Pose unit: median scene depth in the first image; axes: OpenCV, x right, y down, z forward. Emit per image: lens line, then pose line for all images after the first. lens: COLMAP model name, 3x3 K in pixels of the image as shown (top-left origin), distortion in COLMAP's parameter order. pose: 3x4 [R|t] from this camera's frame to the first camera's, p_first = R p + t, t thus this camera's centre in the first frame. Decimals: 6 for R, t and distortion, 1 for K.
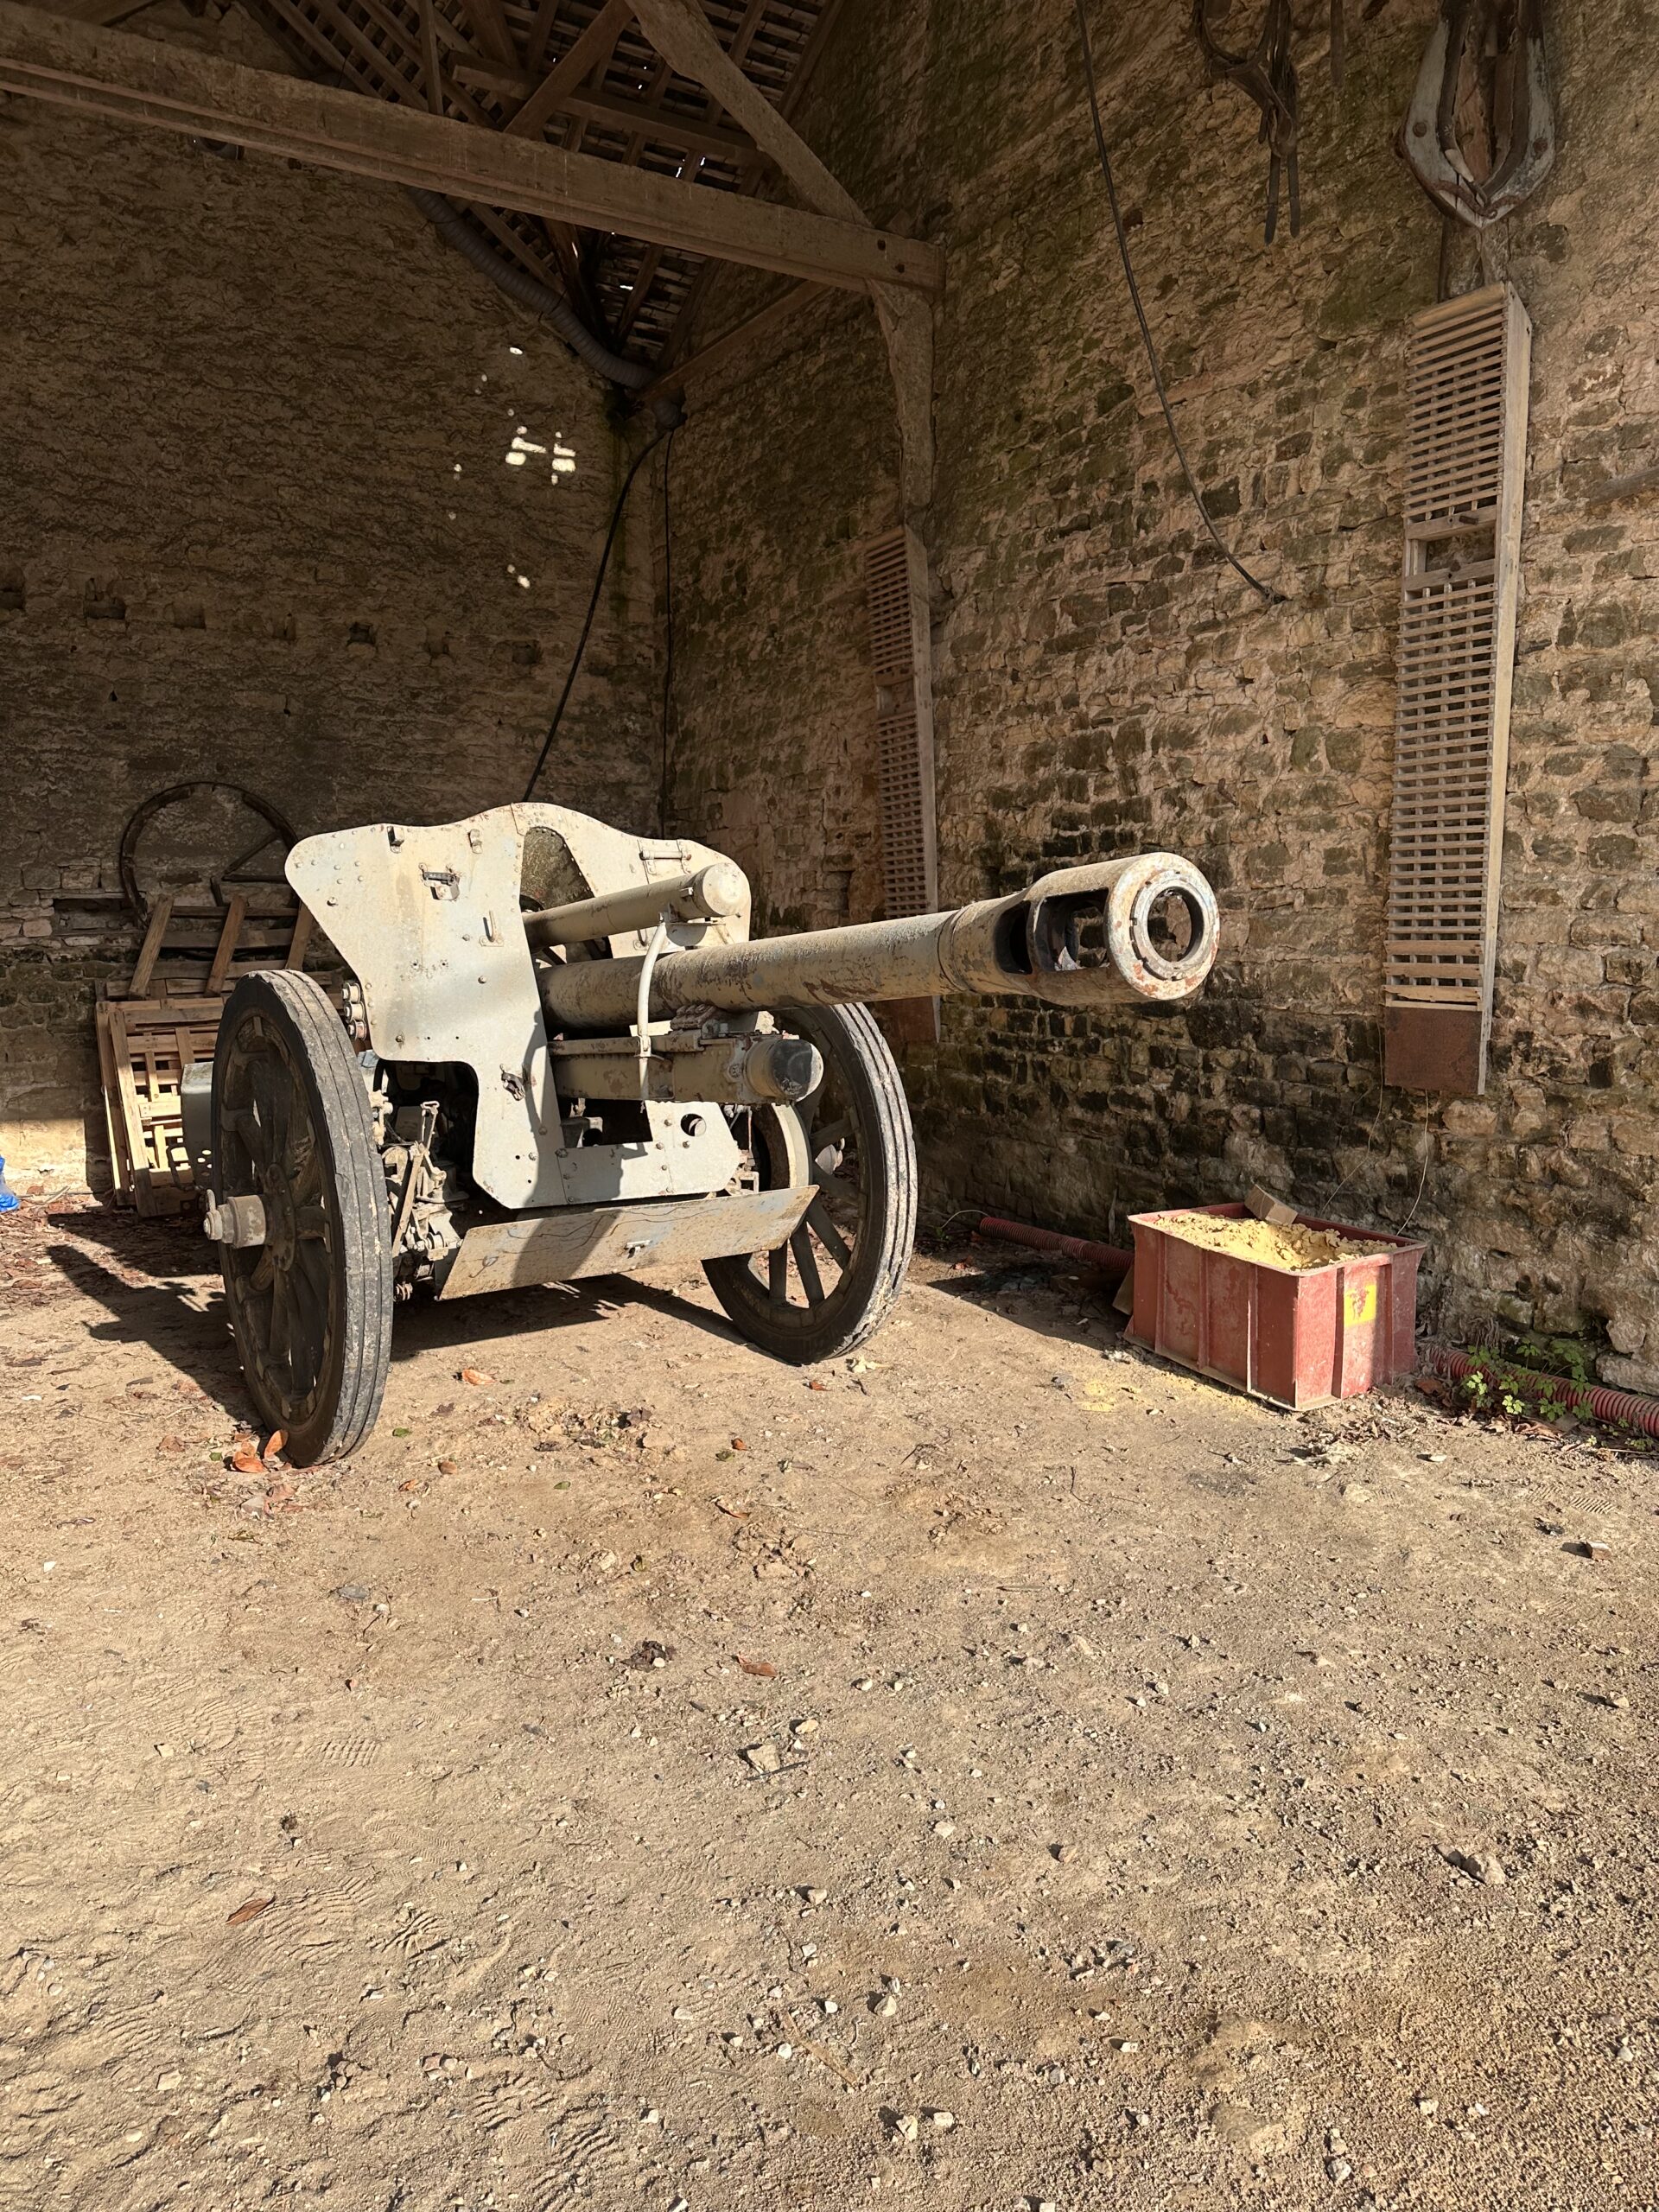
lens RADIAL K [[1545.9, 0, 829.4], [0, 1545.9, 1108.9], [0, 0, 1]] dist [0.006138, 0.002157]
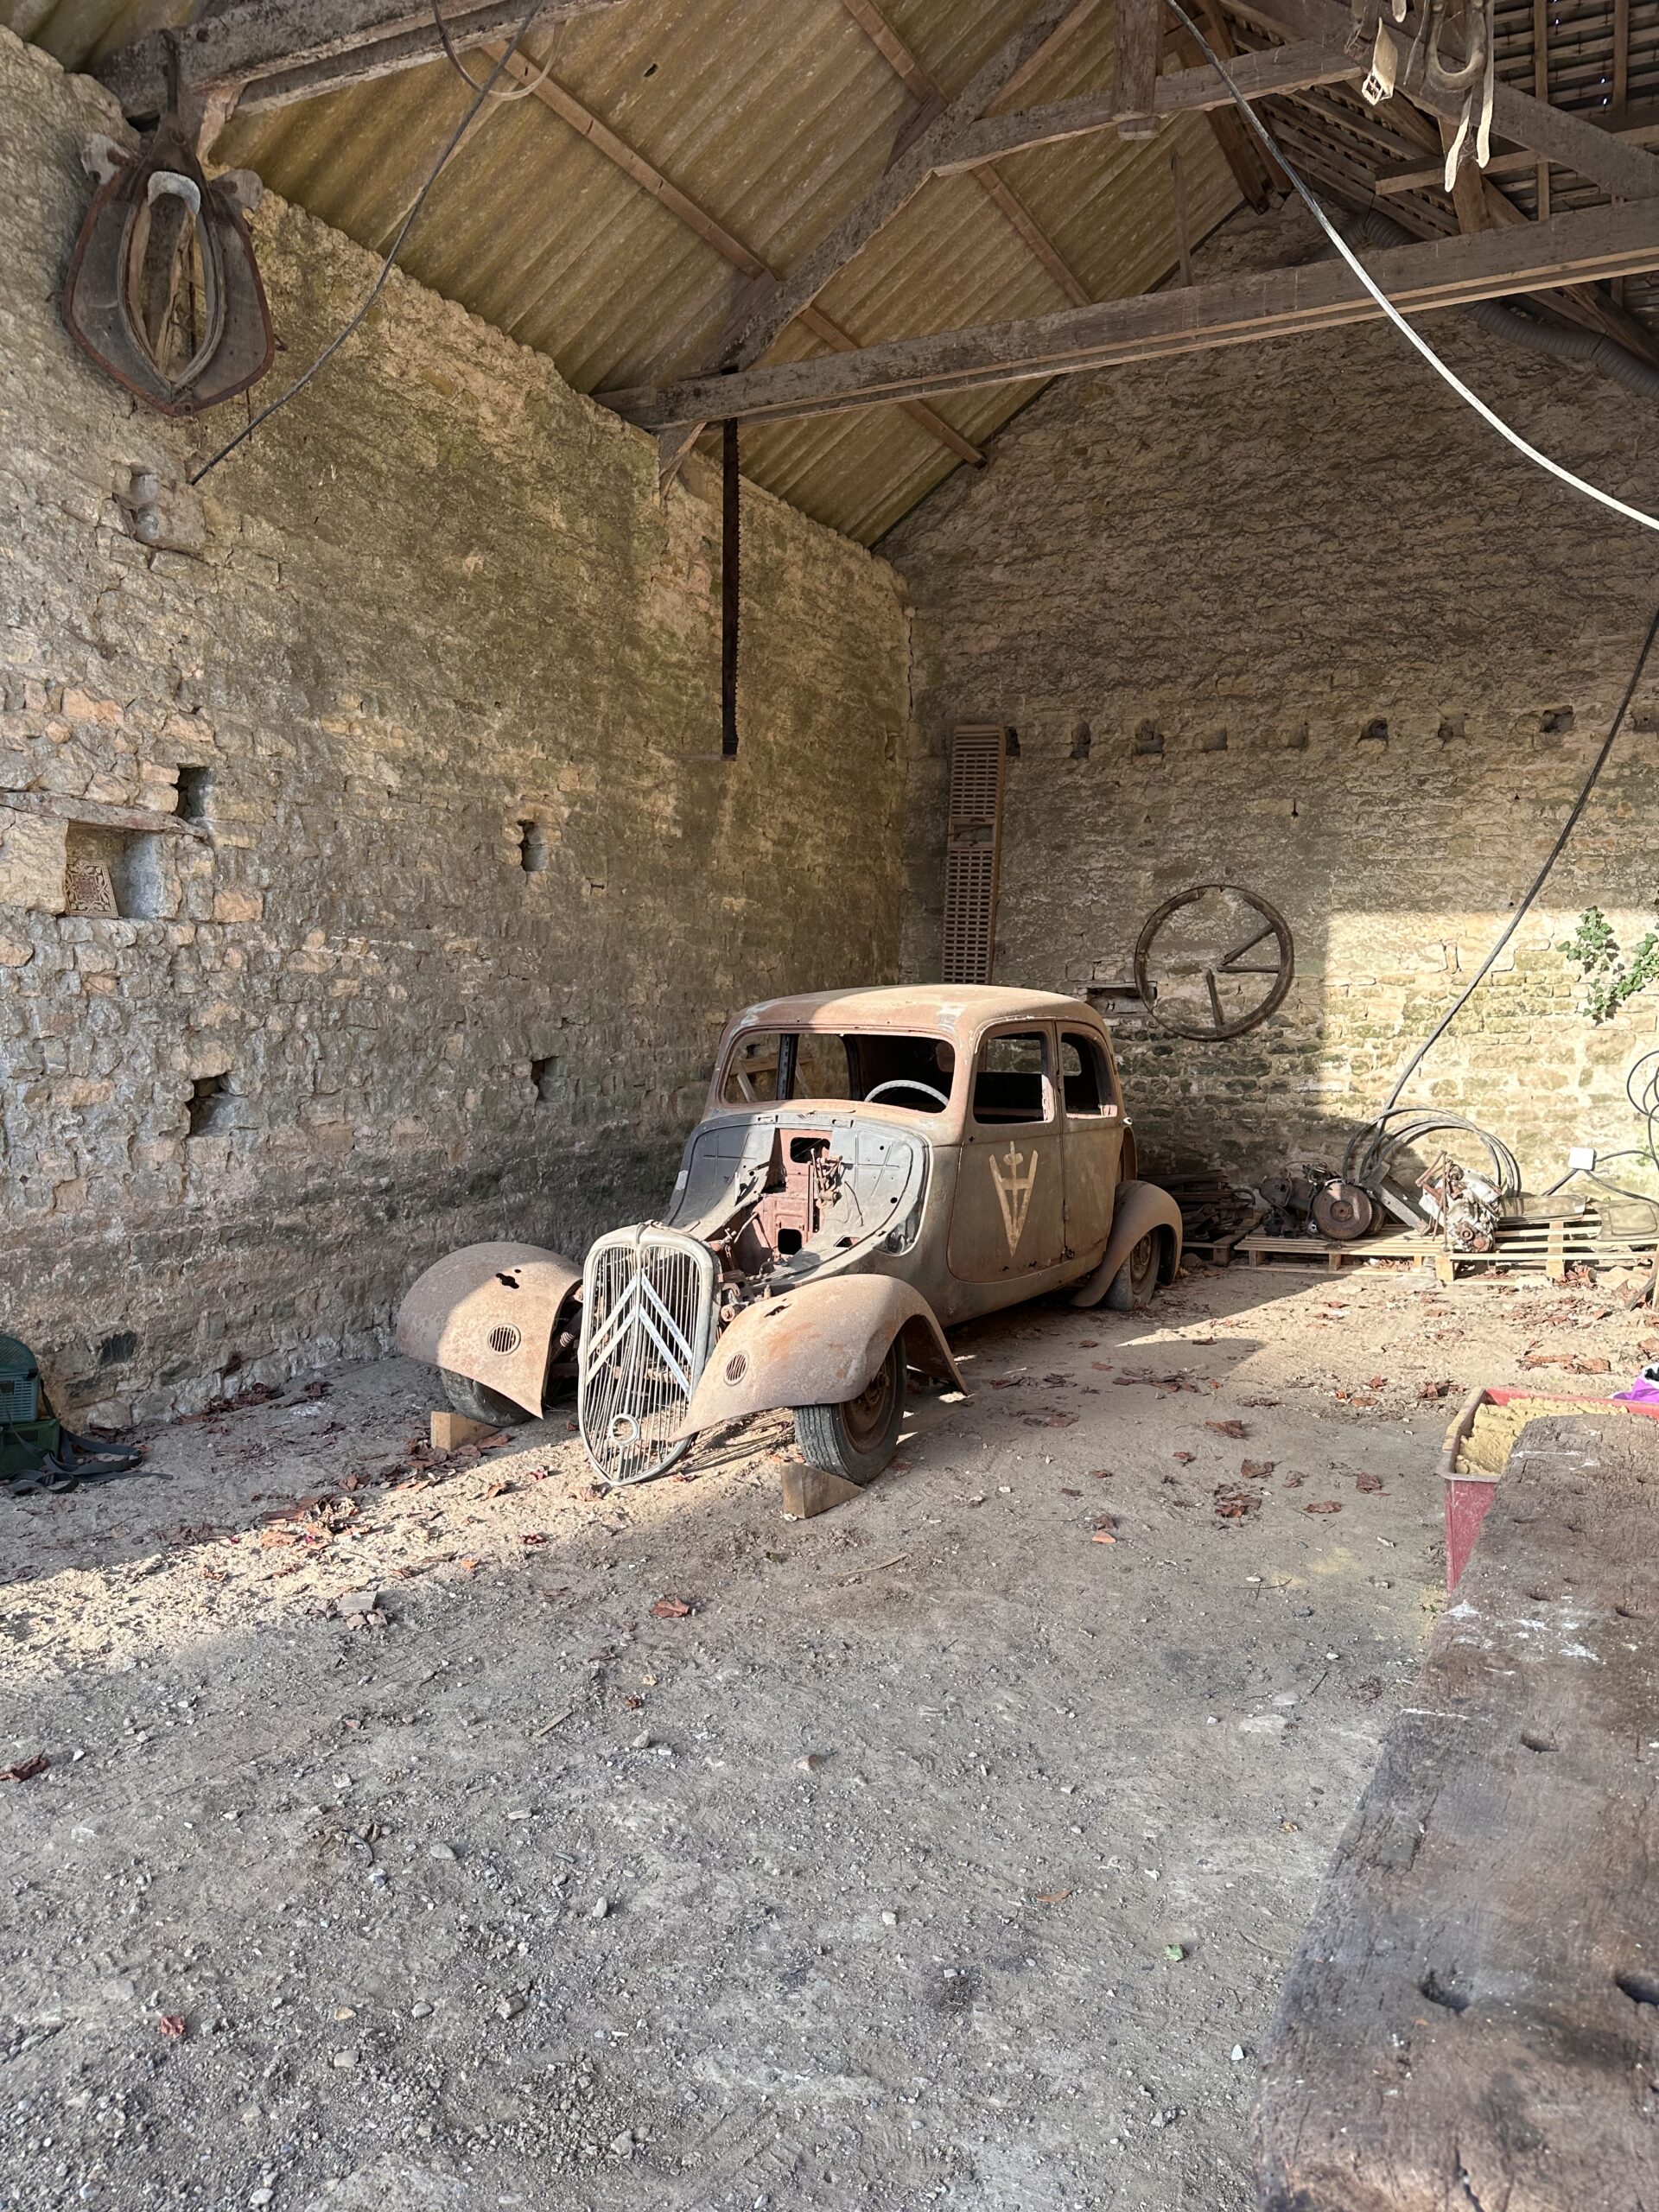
lens RADIAL K [[1545.9, 0, 829.0], [0, 1545.9, 1105.4], [0, 0, 1]] dist [0.006138, 0.002157]
pose [[0.598375, 0.059929, -0.798972, 0.342109], [-0.080089, 0.996678, 0.014777, -0.043802], [0.797204, 0.055146, 0.601187, 0.102044]]
